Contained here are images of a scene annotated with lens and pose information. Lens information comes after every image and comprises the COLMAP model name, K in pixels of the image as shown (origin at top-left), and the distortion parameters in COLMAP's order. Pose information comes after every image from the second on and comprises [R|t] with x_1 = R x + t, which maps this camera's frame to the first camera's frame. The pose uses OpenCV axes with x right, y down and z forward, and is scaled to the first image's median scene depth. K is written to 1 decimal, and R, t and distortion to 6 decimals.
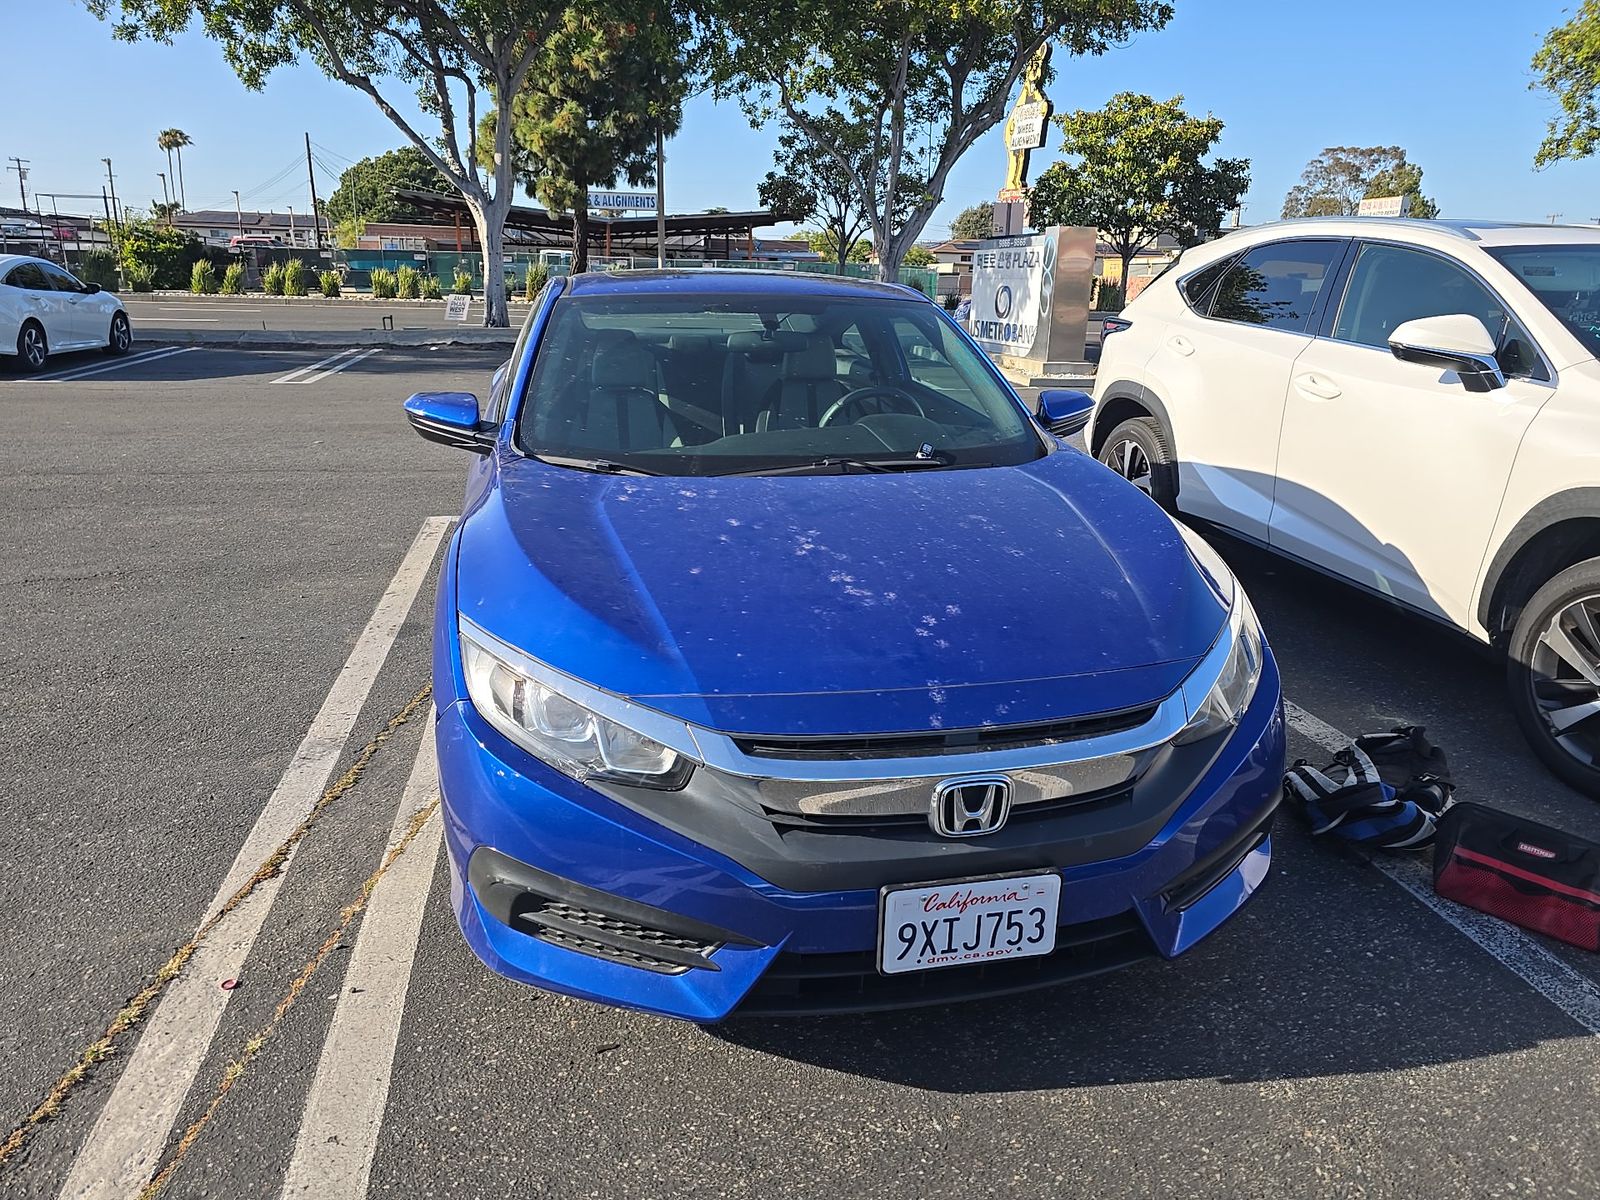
lens RADIAL K [[1083.0, 0, 800.0], [0, 1083.0, 600.0], [0, 0, 1]] dist [0.052480, -0.048445]
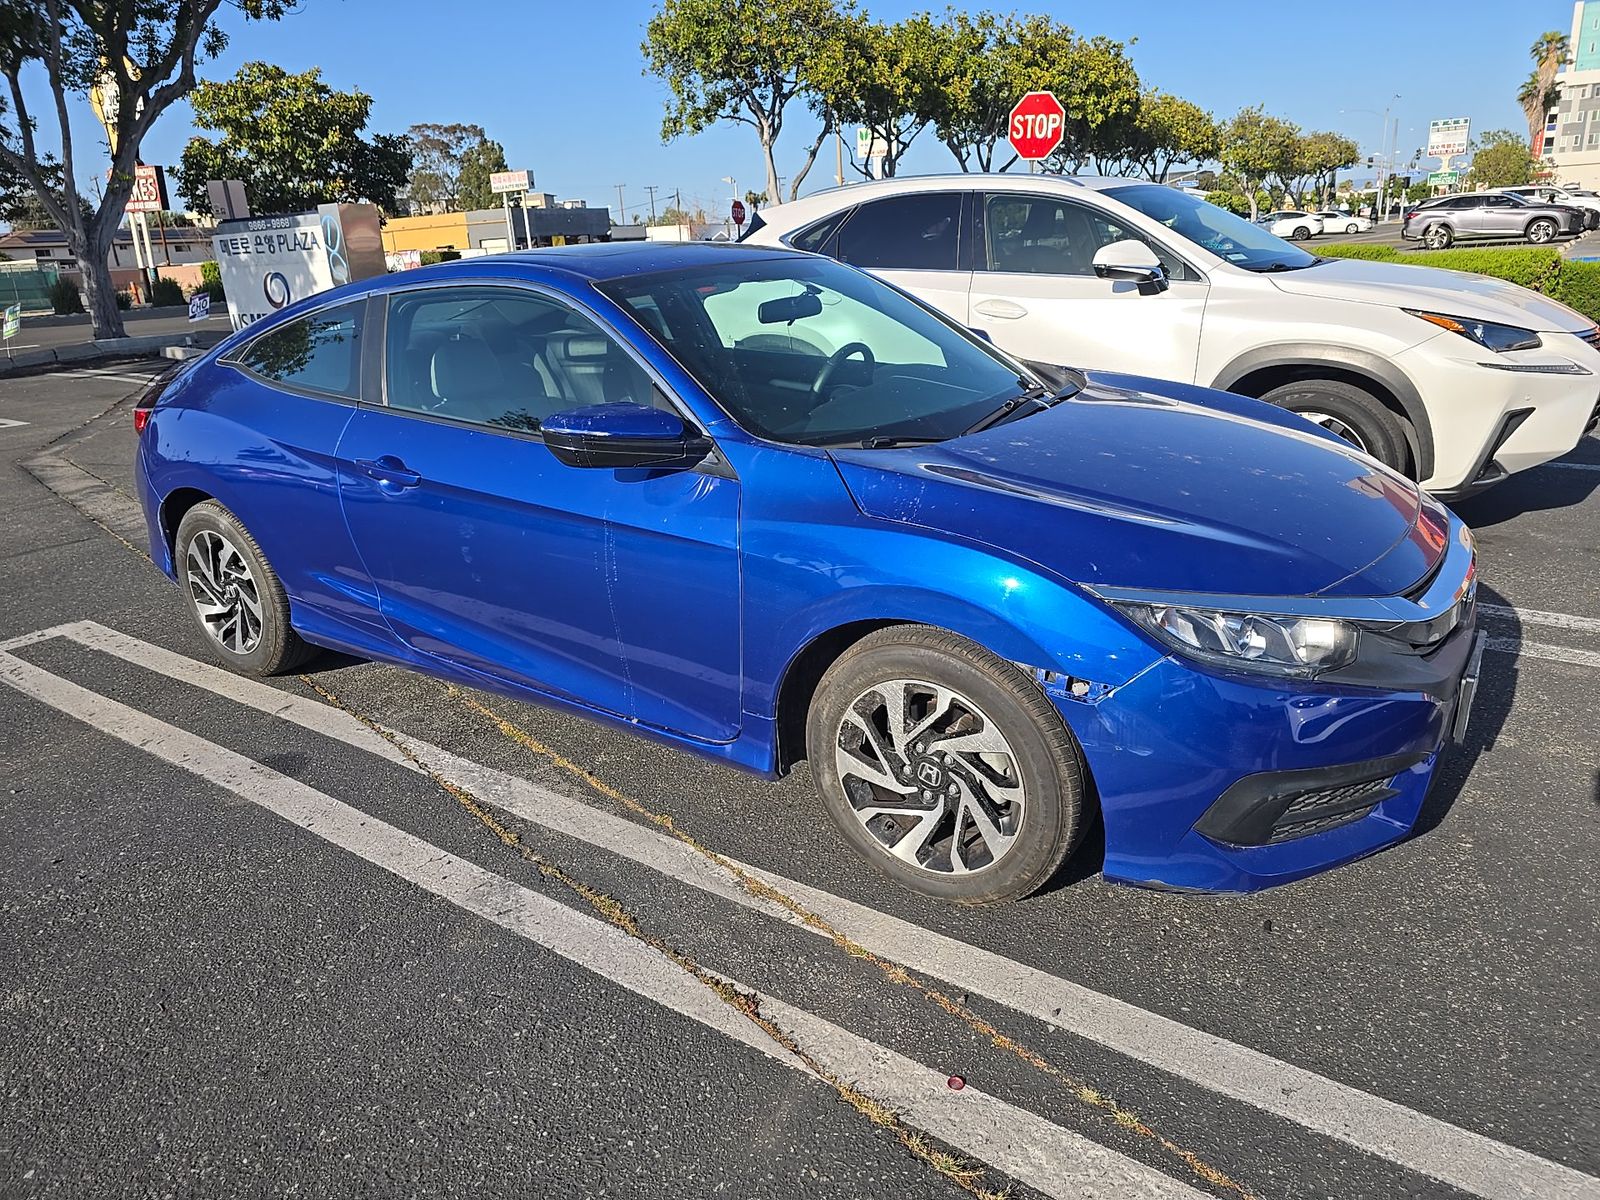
lens RADIAL K [[1083.0, 0, 800.0], [0, 1083.0, 600.0], [0, 0, 1]] dist [0.052480, -0.048445]
pose [[0.733444, -0.269444, 0.624067, -0.556354], [0.258295, 0.959693, 0.110787, -0.073073], [-0.628764, 0.079938, 0.773477, 0.207856]]
